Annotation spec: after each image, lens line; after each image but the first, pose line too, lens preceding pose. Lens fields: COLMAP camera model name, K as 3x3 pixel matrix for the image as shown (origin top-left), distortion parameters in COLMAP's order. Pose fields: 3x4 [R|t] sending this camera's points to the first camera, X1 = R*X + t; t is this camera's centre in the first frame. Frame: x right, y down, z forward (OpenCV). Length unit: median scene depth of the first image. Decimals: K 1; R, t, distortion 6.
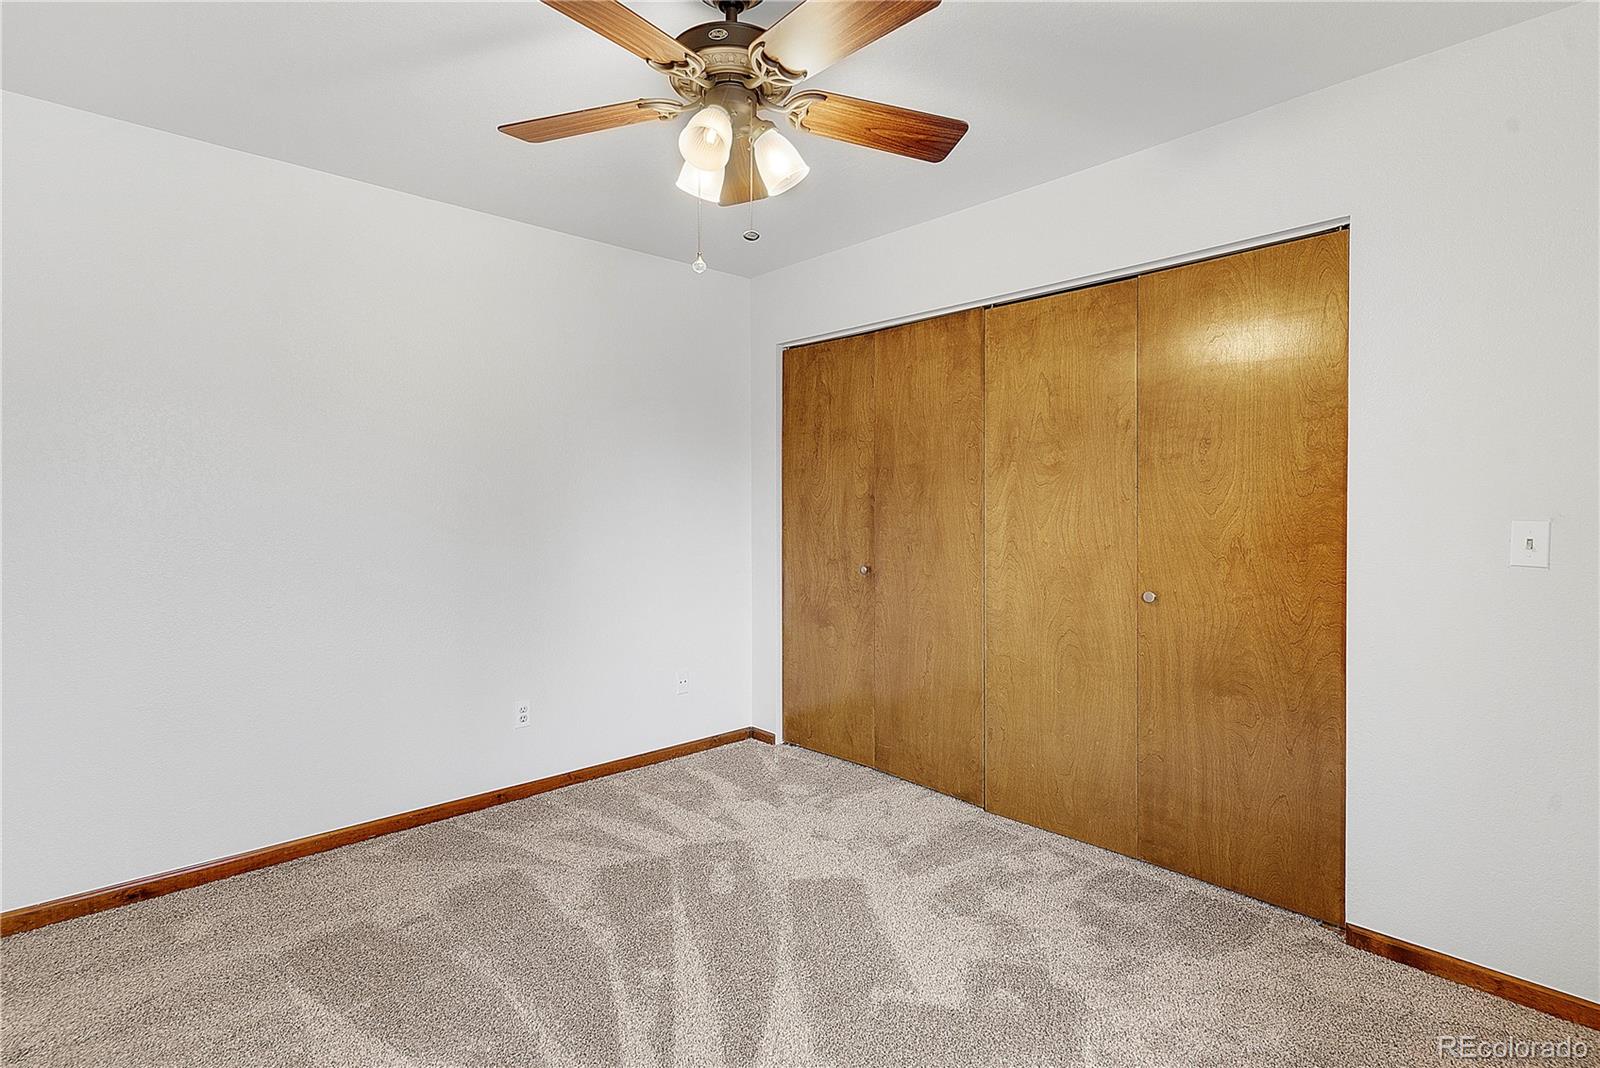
lens RADIAL K [[797.3, 0, 792.5], [0, 797.3, 512.5], [0, 0, 1]] dist [0.002822, -0.000119]
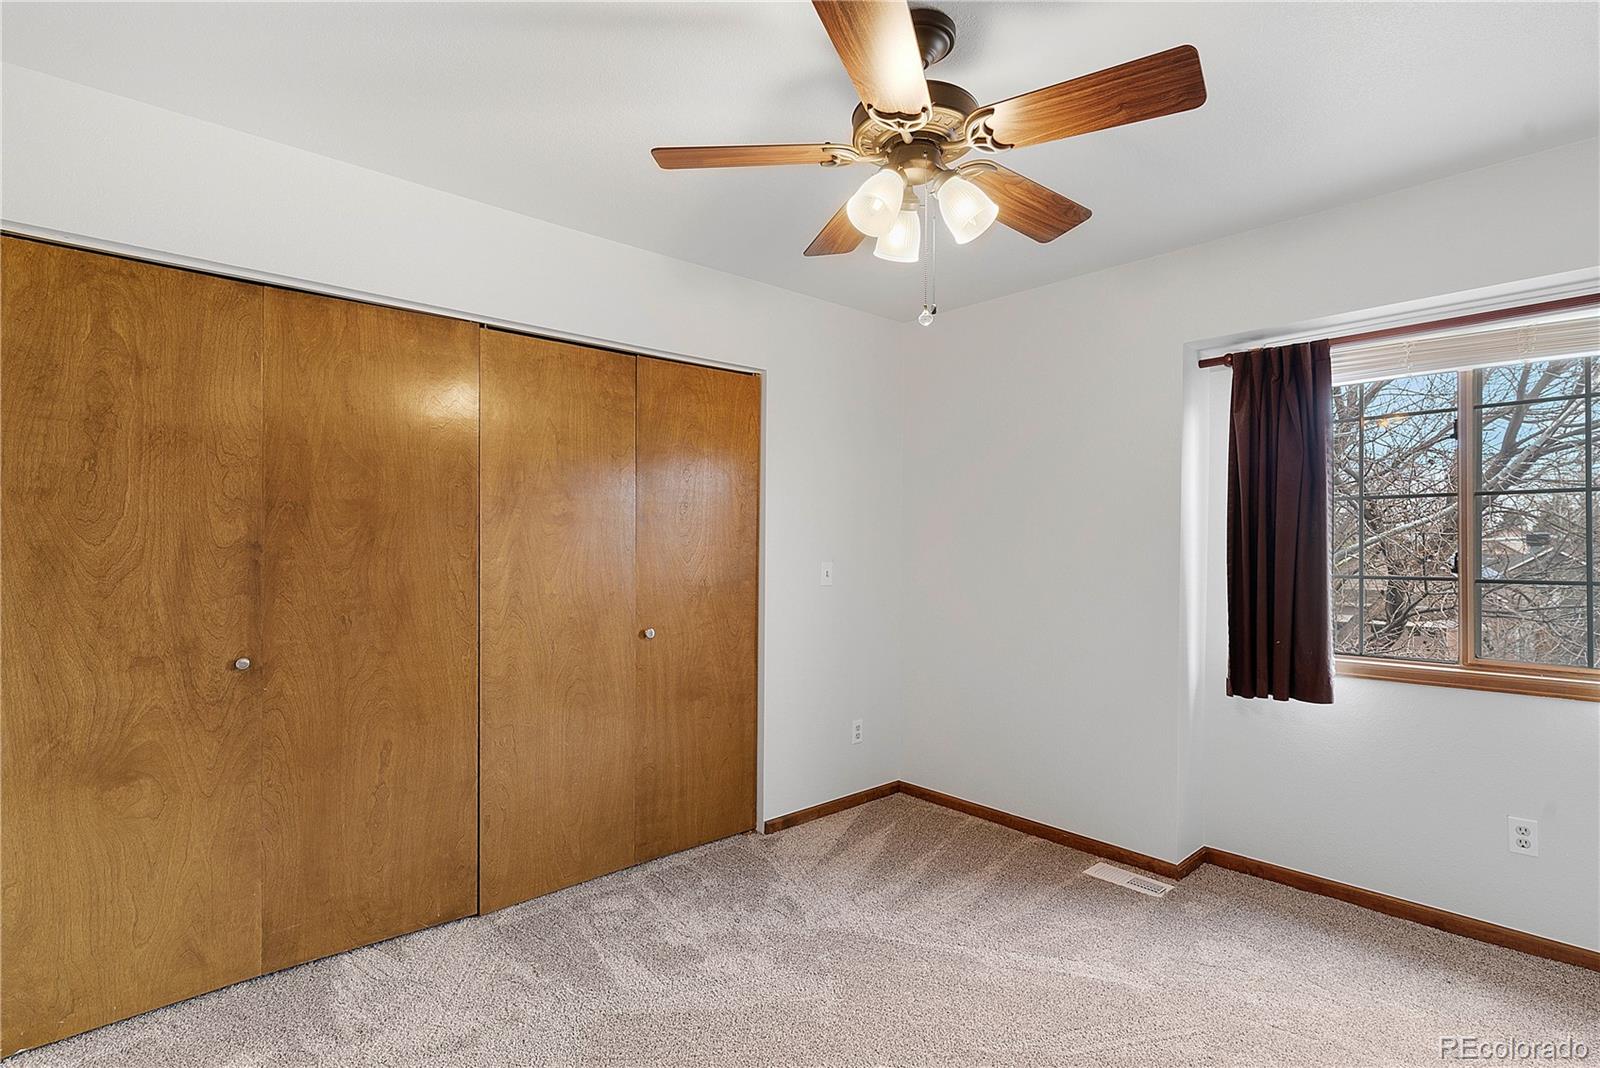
lens RADIAL K [[797.3, 0, 799.8], [0, 797.3, 539.3], [0, 0, 1]] dist [0.002822, -0.000119]
pose [[-0.005747, 0.003345, 0.999978, -0.655535], [0.005013, 0.999982, -0.003316, -0.024742], [-0.999971, 0.004994, -0.005764, 0.708713]]
